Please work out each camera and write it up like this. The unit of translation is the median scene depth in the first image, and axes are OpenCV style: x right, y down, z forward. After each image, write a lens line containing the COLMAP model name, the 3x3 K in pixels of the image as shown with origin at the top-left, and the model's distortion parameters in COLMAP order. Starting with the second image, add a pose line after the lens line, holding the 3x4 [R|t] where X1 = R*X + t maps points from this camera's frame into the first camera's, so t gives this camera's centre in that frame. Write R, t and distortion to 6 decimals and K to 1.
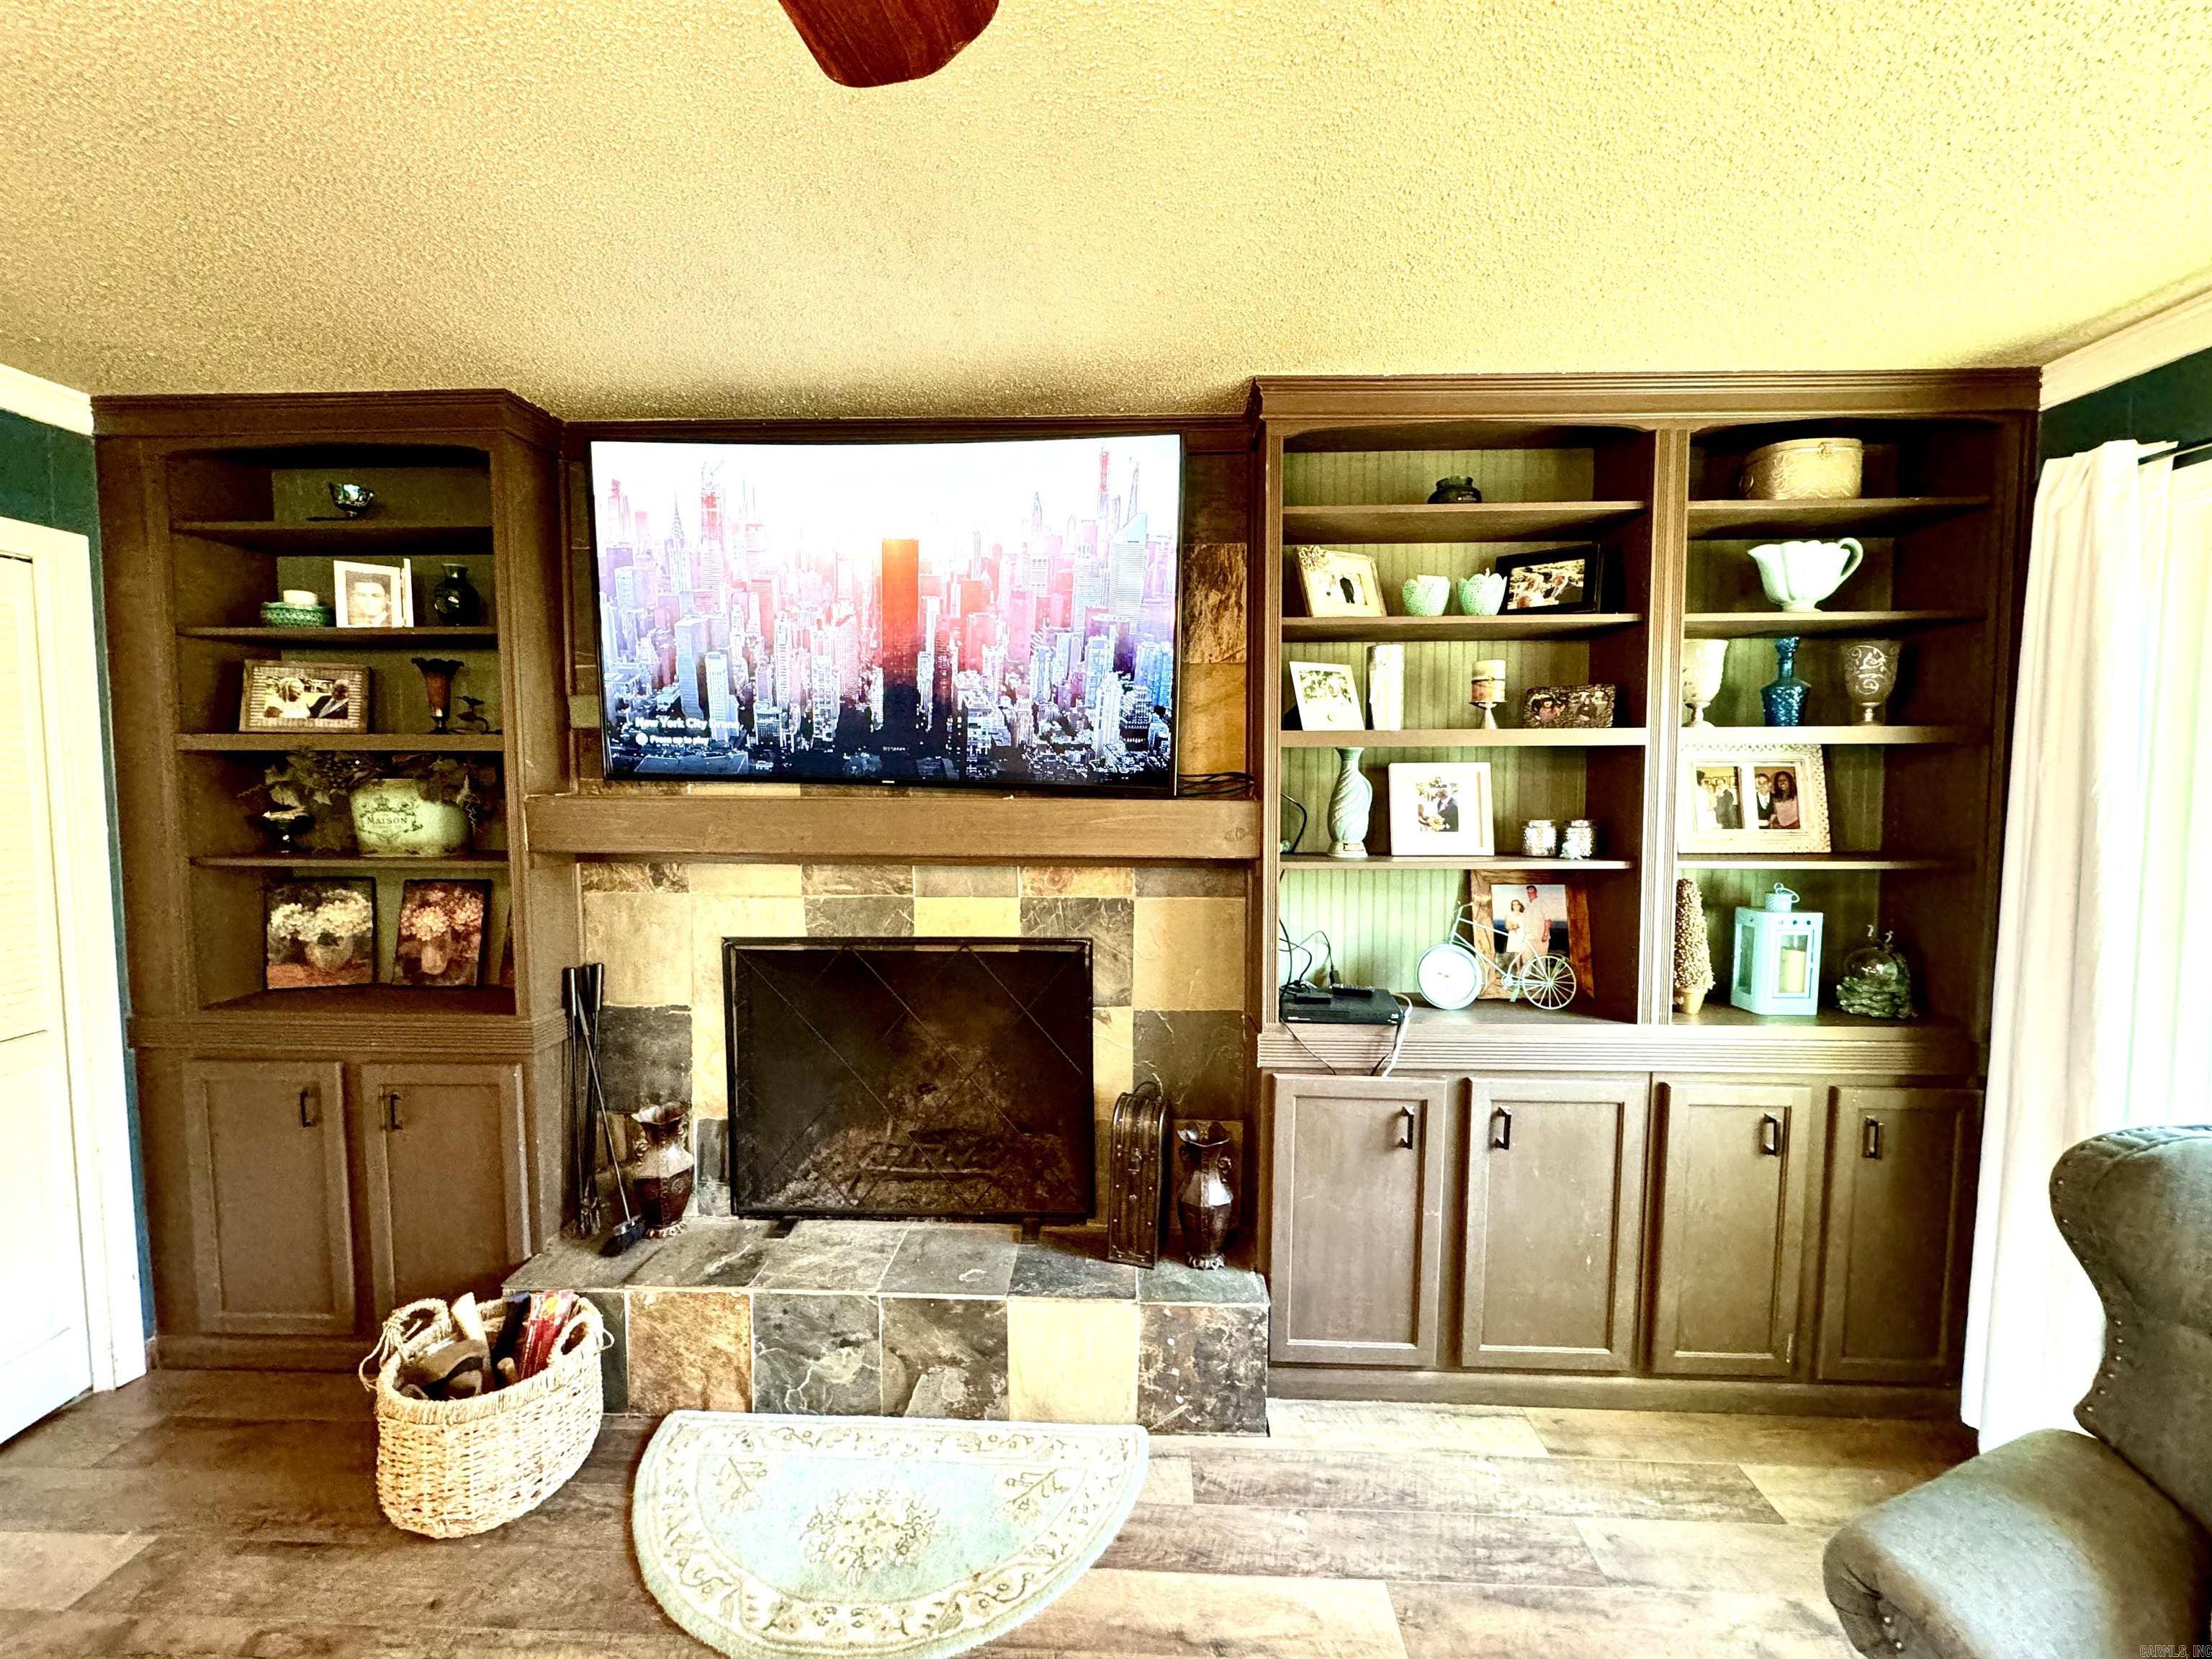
lens RADIAL K [[877.4, 0, 1106.0], [0, 877.4, 829.5], [0, 0, 1]] dist [-0.002116, -0.000240]
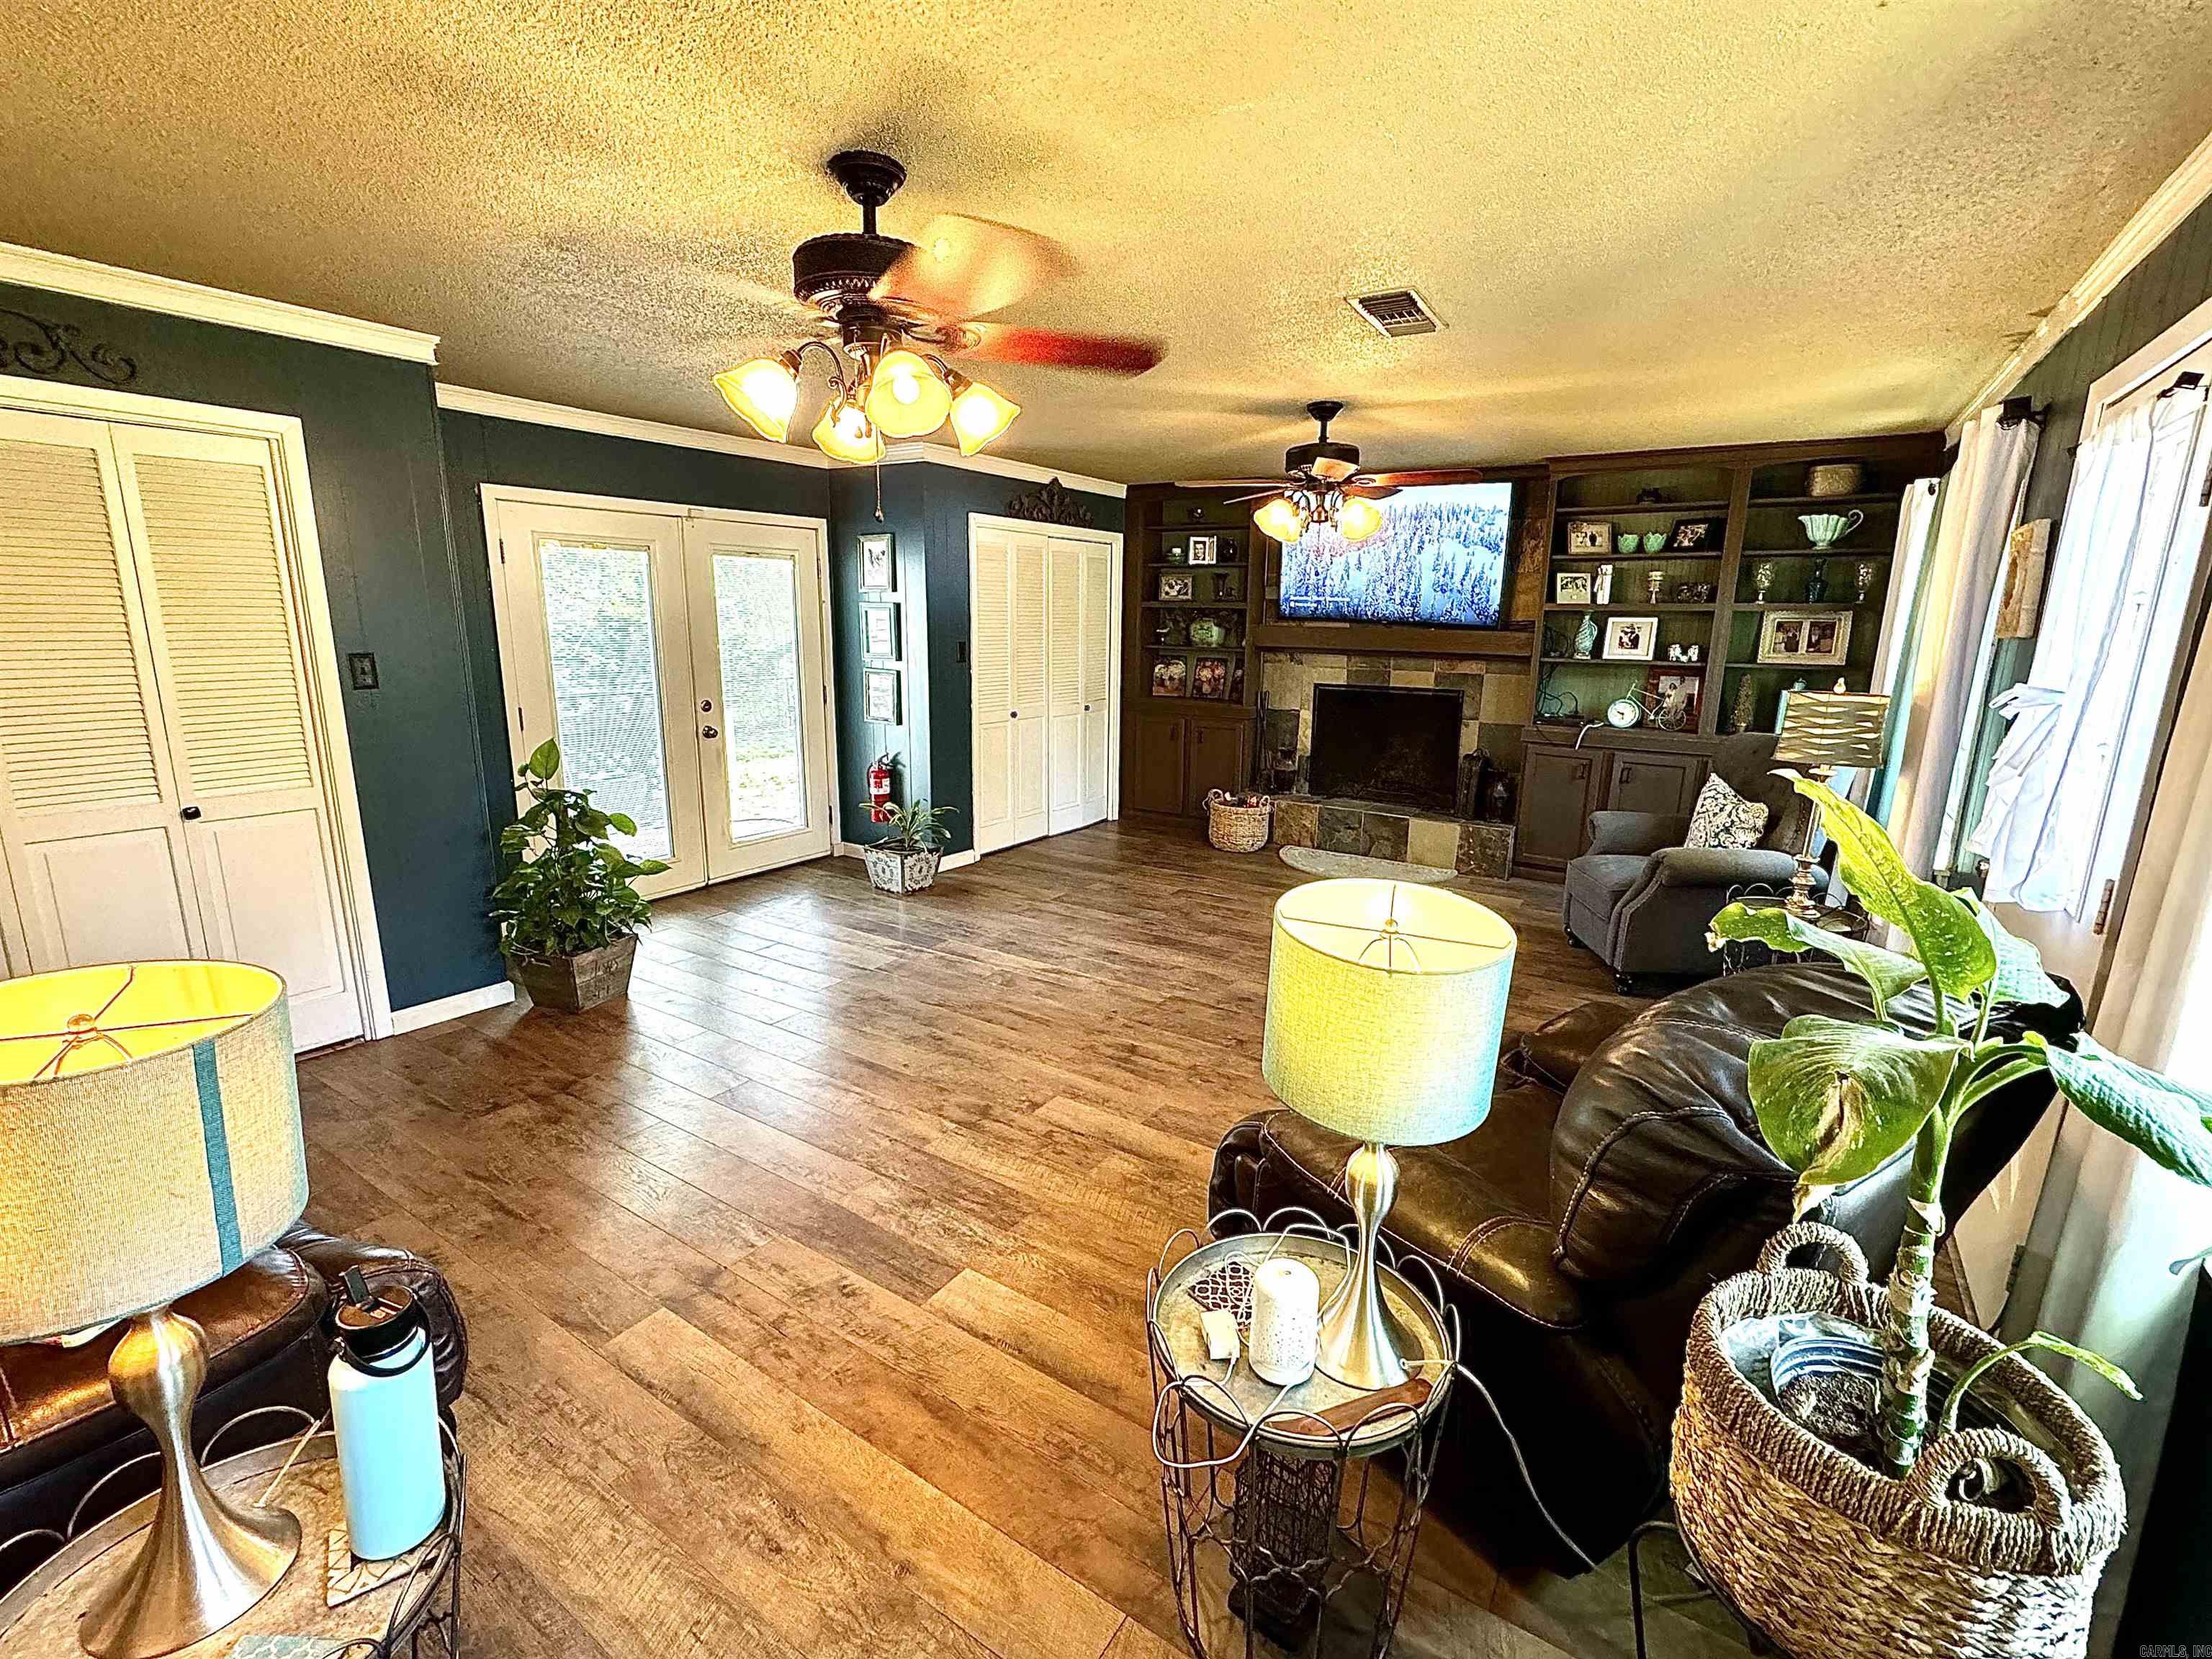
lens RADIAL K [[973.9, 0, 1106.0], [0, 973.9, 829.5], [0, 0, 1]] dist [-0.001555, -0.000008]
pose [[0.855608, 0.122939, -0.502813, 0.556684], [-0.044668, 0.985298, 0.164900, 0.109054], [0.515693, -0.118630, 0.848521, -1.886574]]
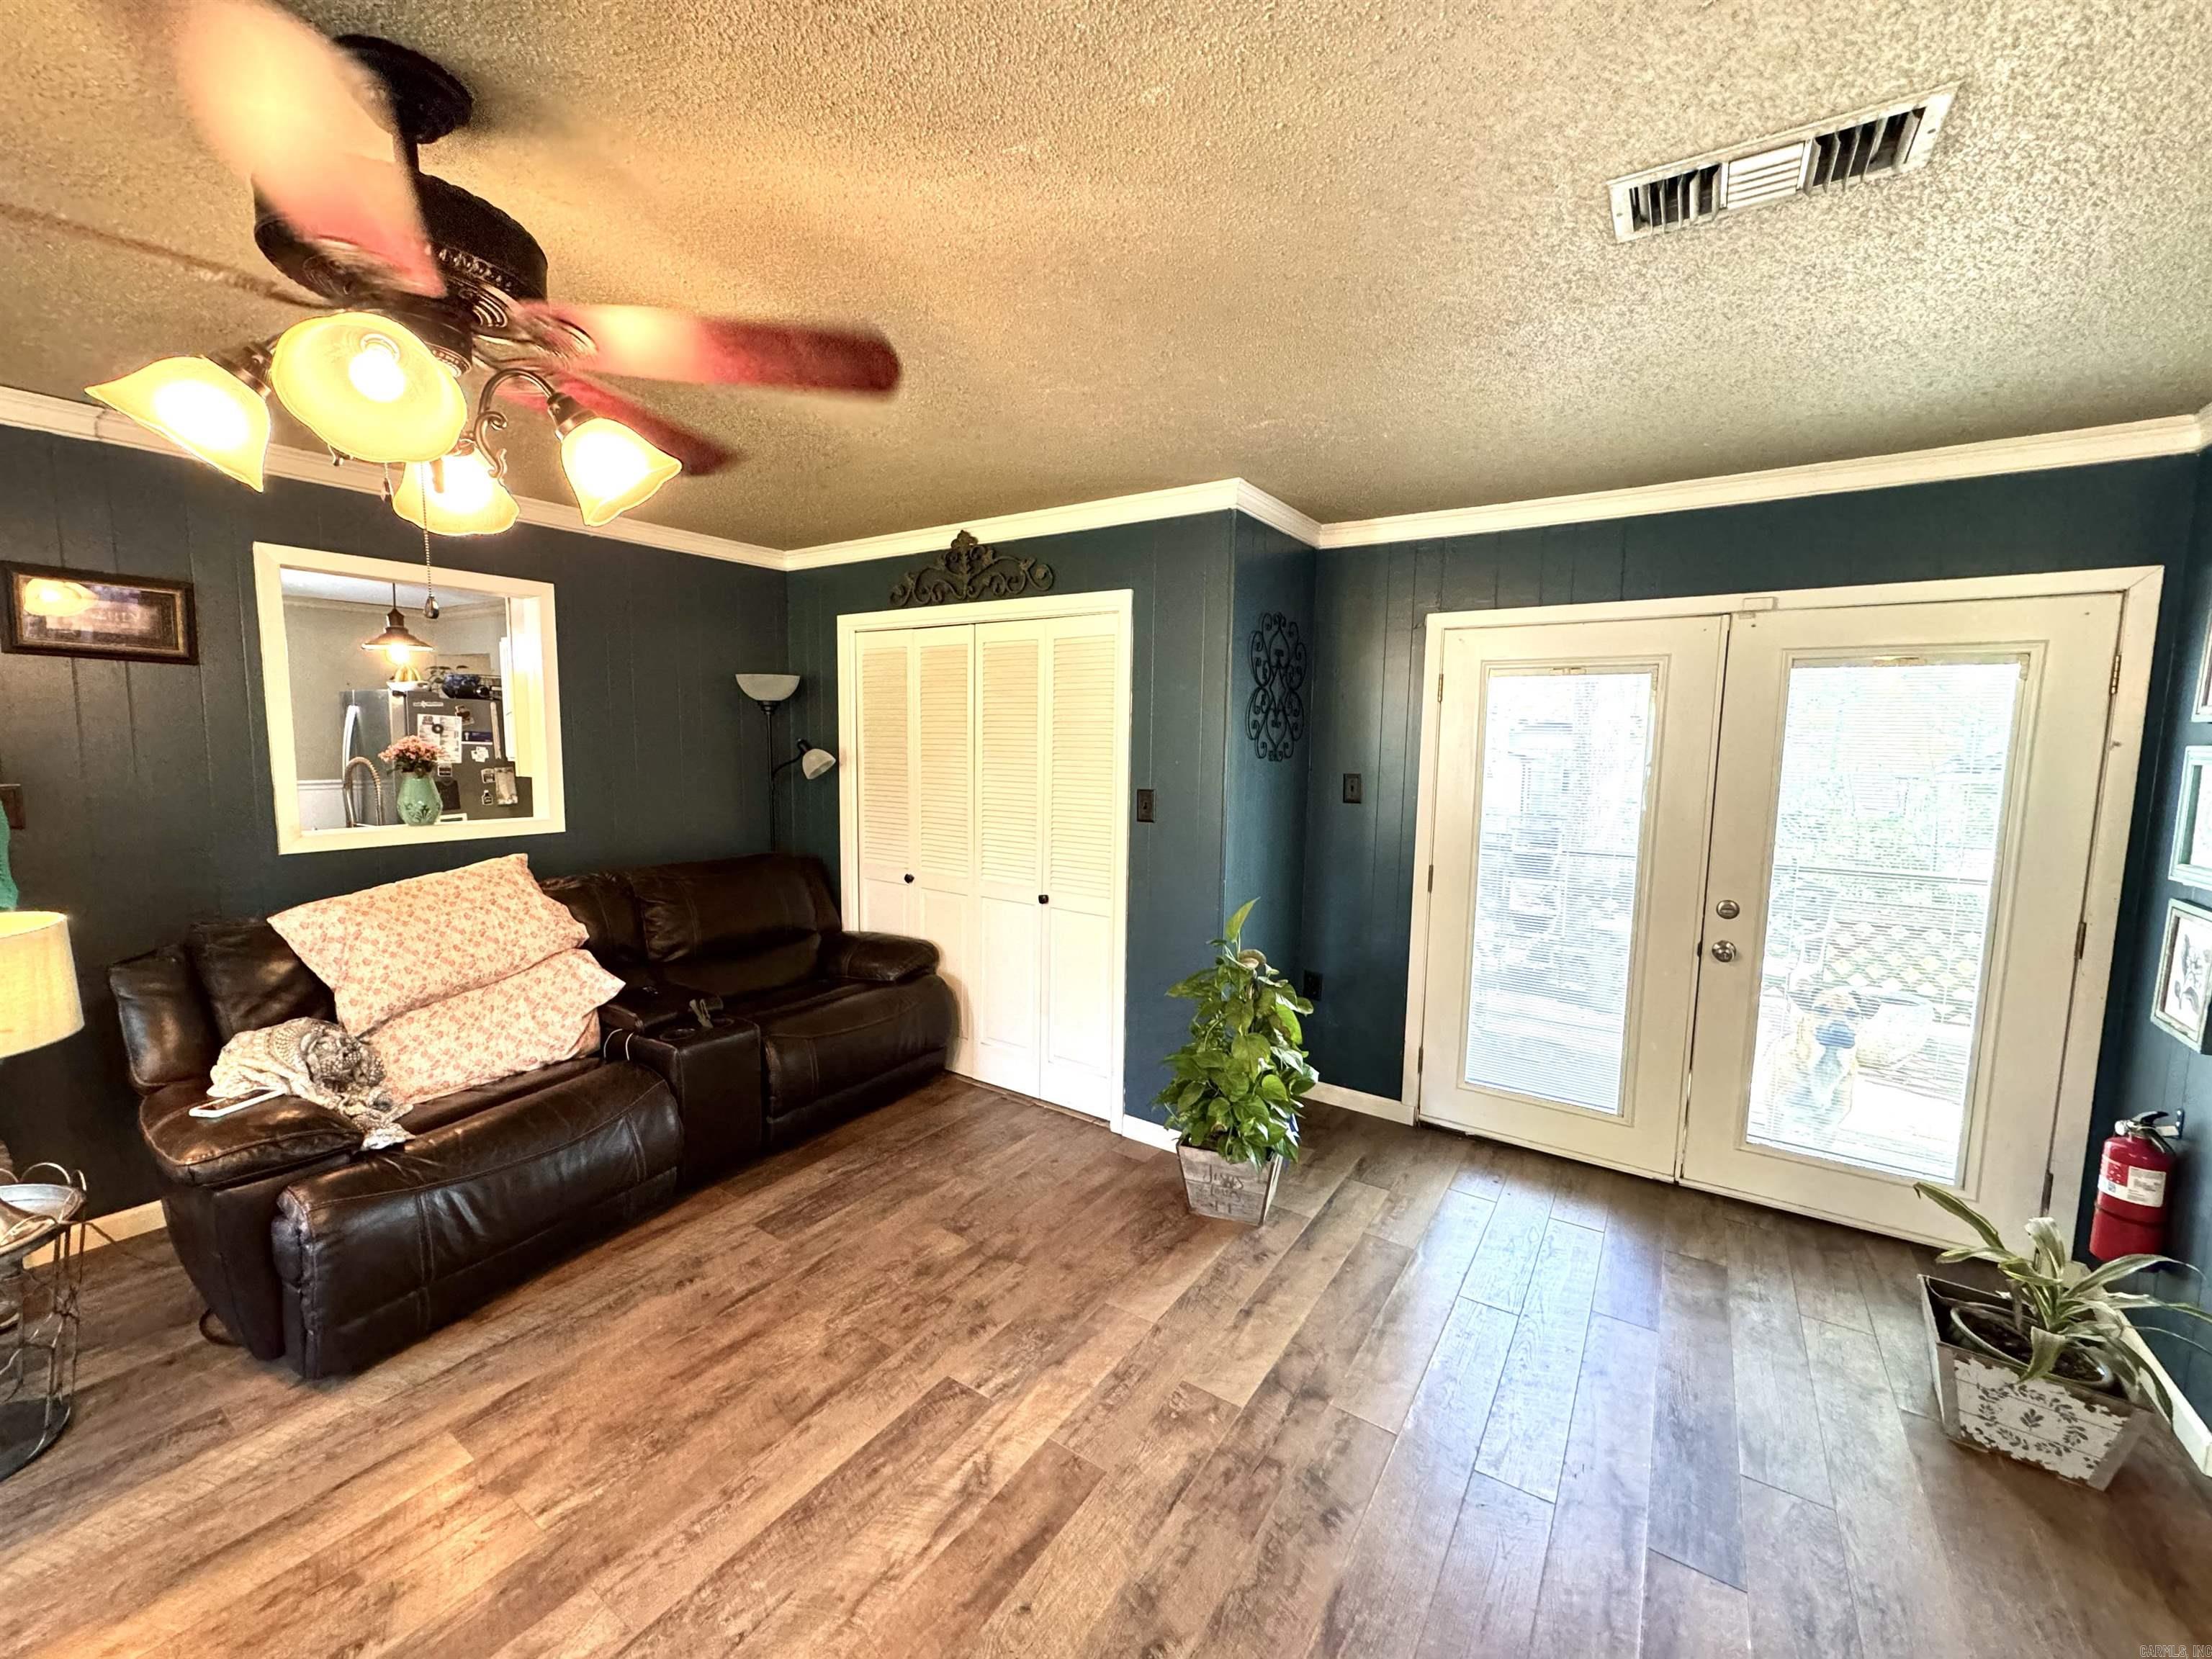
lens RADIAL K [[877.4, 0, 1106.0], [0, 877.4, 829.5], [0, 0, 1]] dist [-0.002116, -0.000240]
pose [[-0.523951, 0.085190, -0.847477, 0.089190], [-0.063961, 0.988241, 0.138883, 0.003499], [0.849343, 0.126973, -0.512341, -0.465854]]
